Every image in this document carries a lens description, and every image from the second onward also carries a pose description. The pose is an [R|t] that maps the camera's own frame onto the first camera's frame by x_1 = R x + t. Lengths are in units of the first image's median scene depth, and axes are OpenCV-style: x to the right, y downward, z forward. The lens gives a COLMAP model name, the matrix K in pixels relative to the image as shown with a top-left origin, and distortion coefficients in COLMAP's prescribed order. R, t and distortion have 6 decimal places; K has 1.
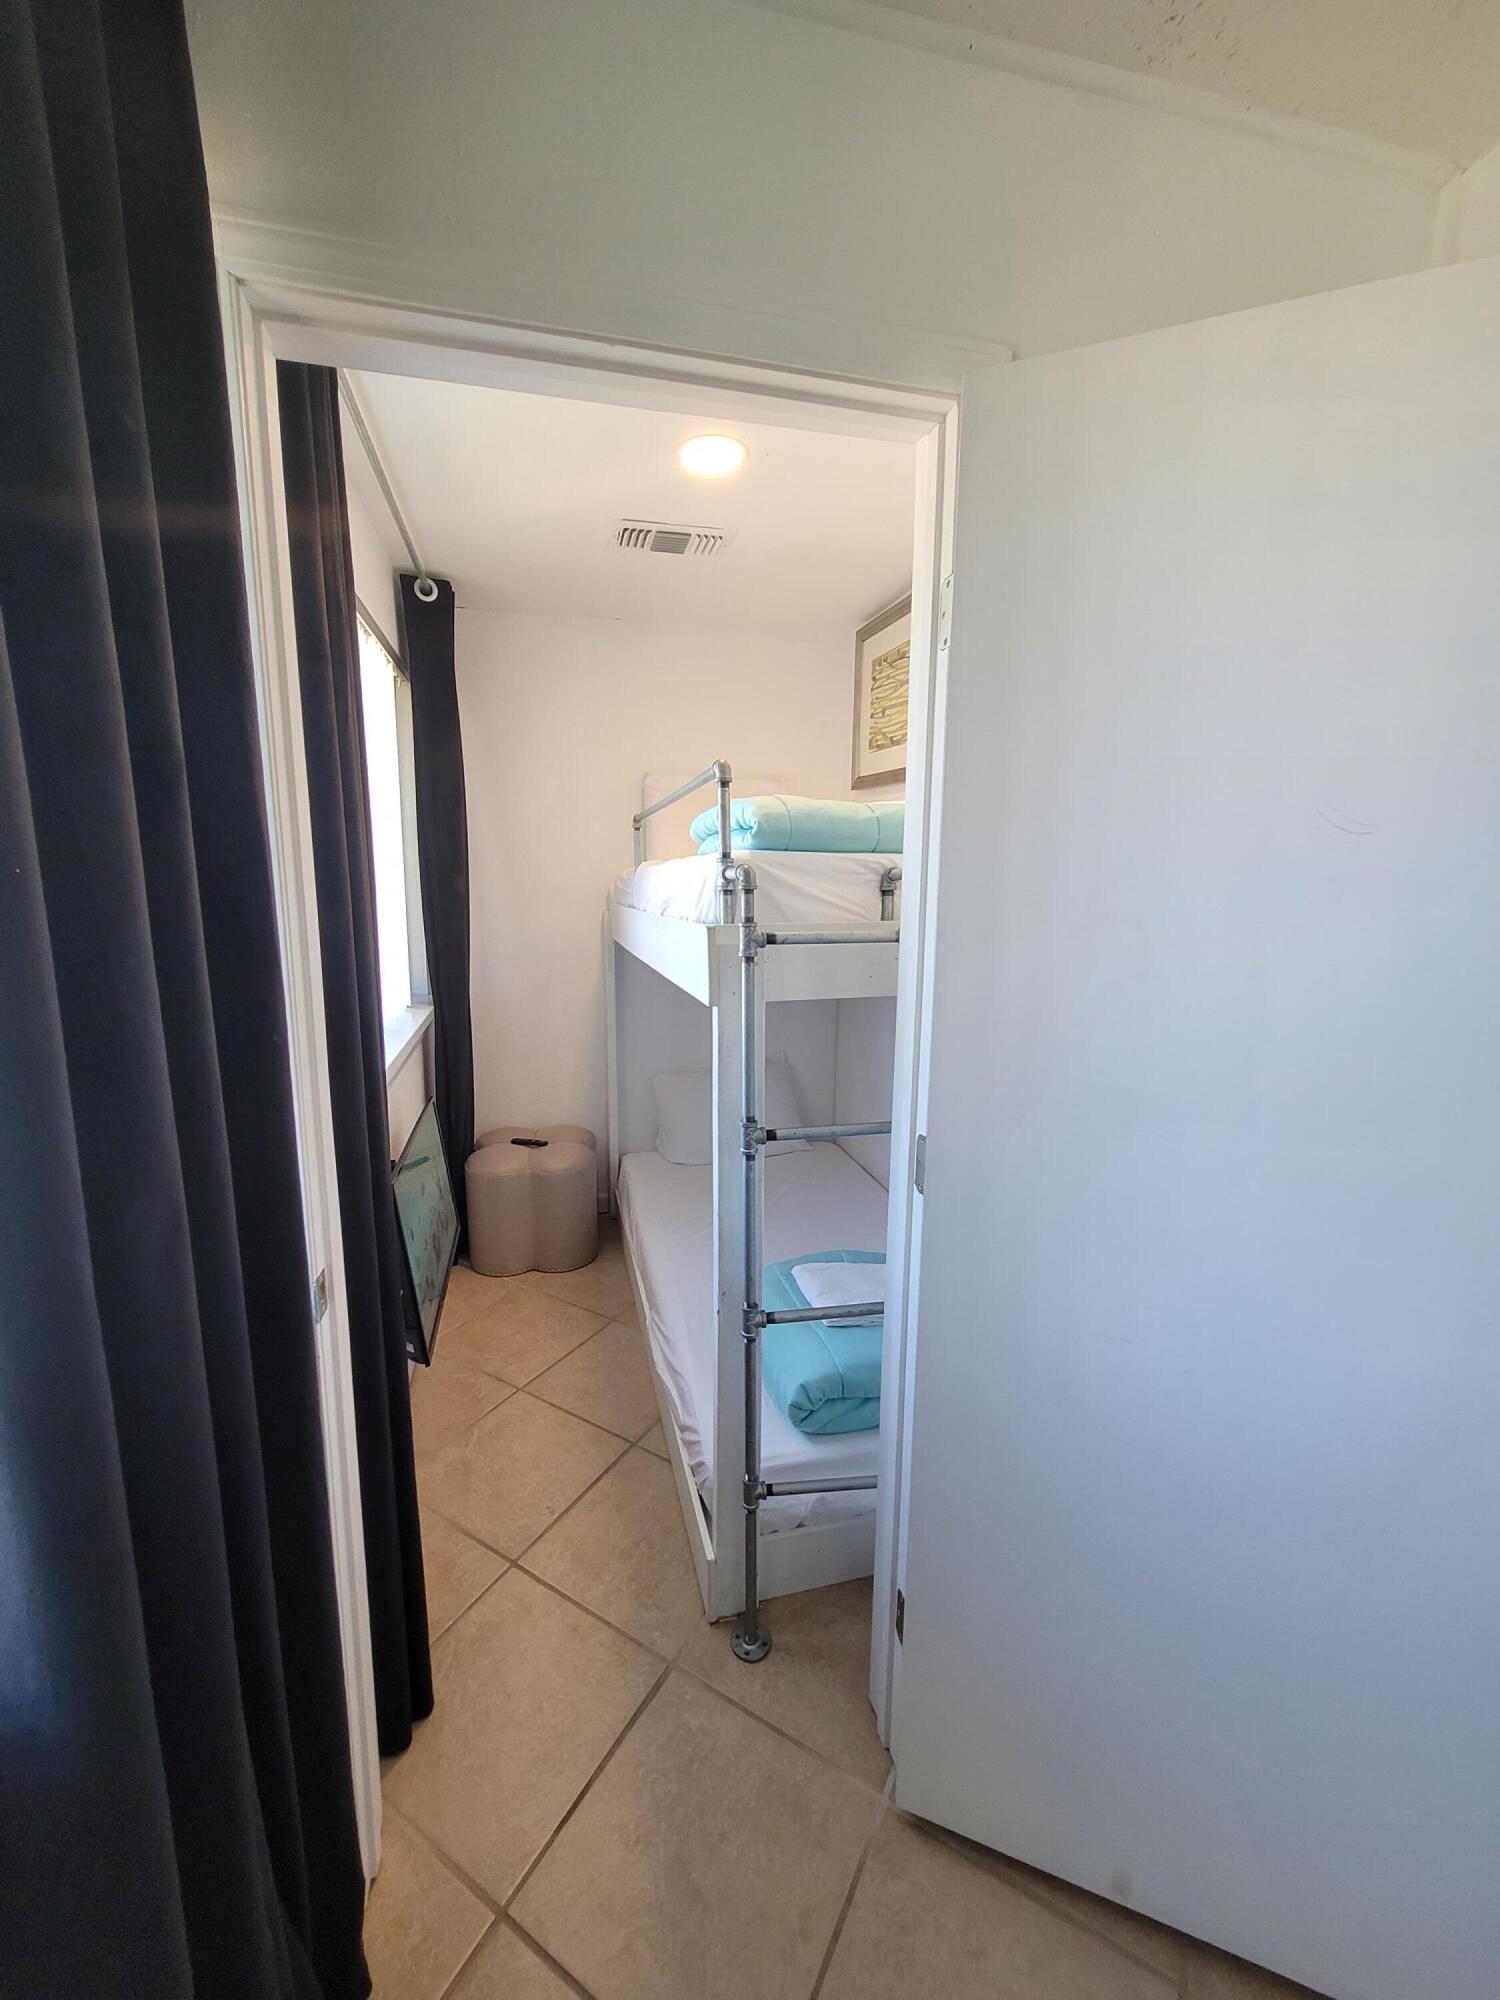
lens RADIAL K [[782.7, 0, 739.9], [0, 782.7, 1000.5], [0, 0, 1]] dist [0.002275, -0.000689]
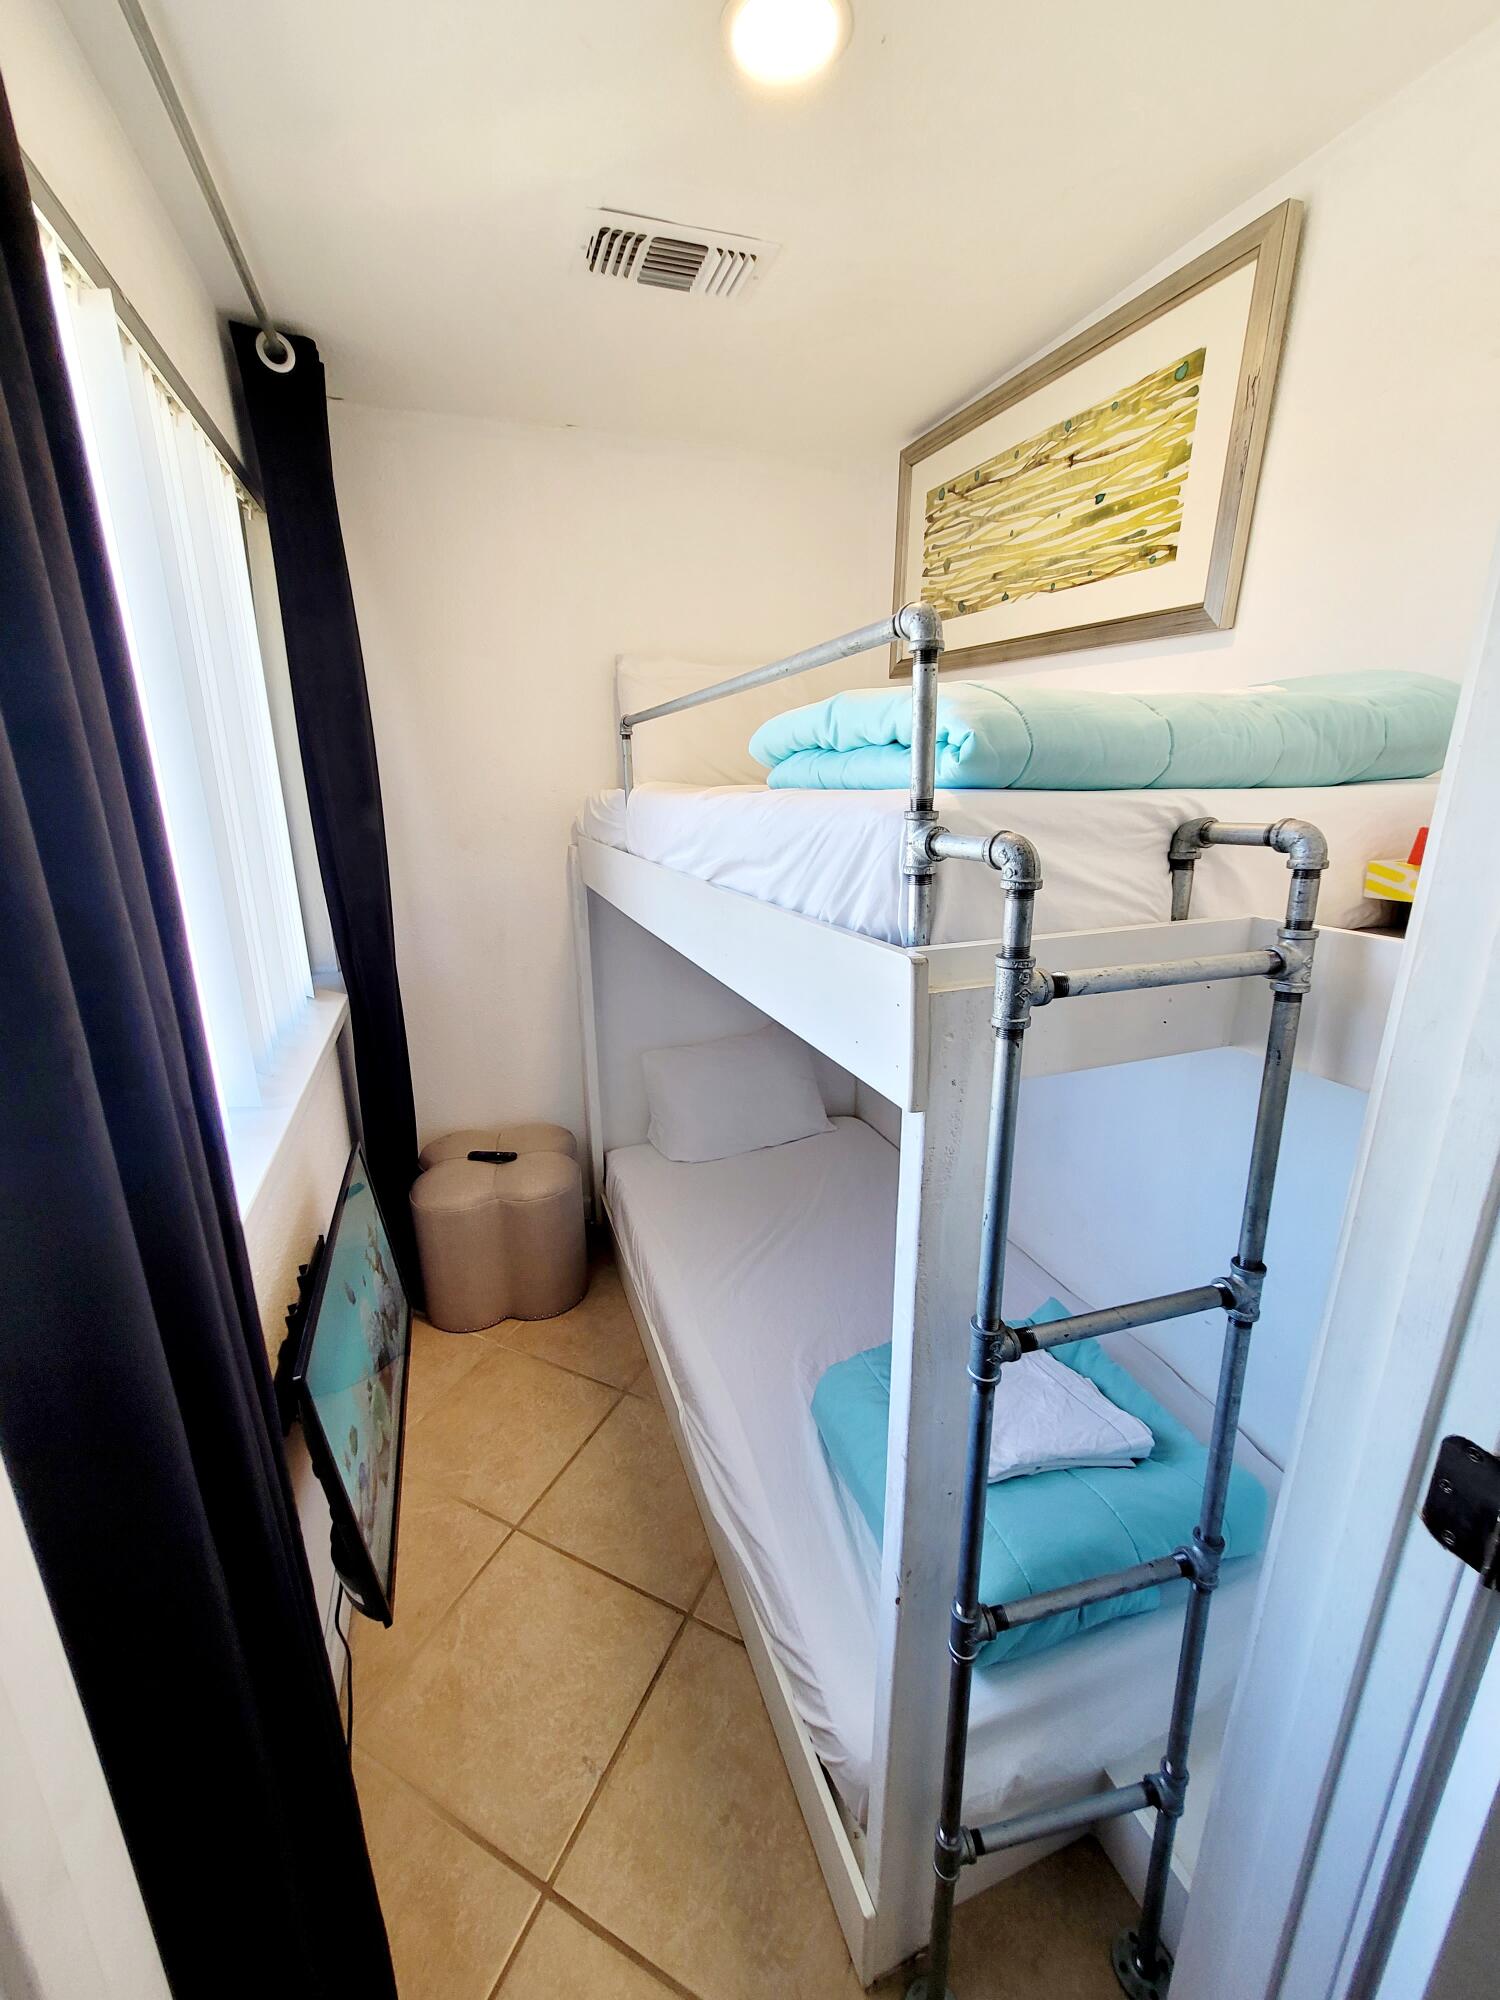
lens RADIAL K [[782.7, 0, 736.0], [0, 782.7, 998.9], [0, 0, 1]] dist [0.002275, -0.000689]
pose [[0.995905, -0.039388, 0.081370, -0.108488], [0.029242, 0.992059, 0.122326, -0.075264], [-0.085542, -0.119445, 0.989149, 0.295570]]
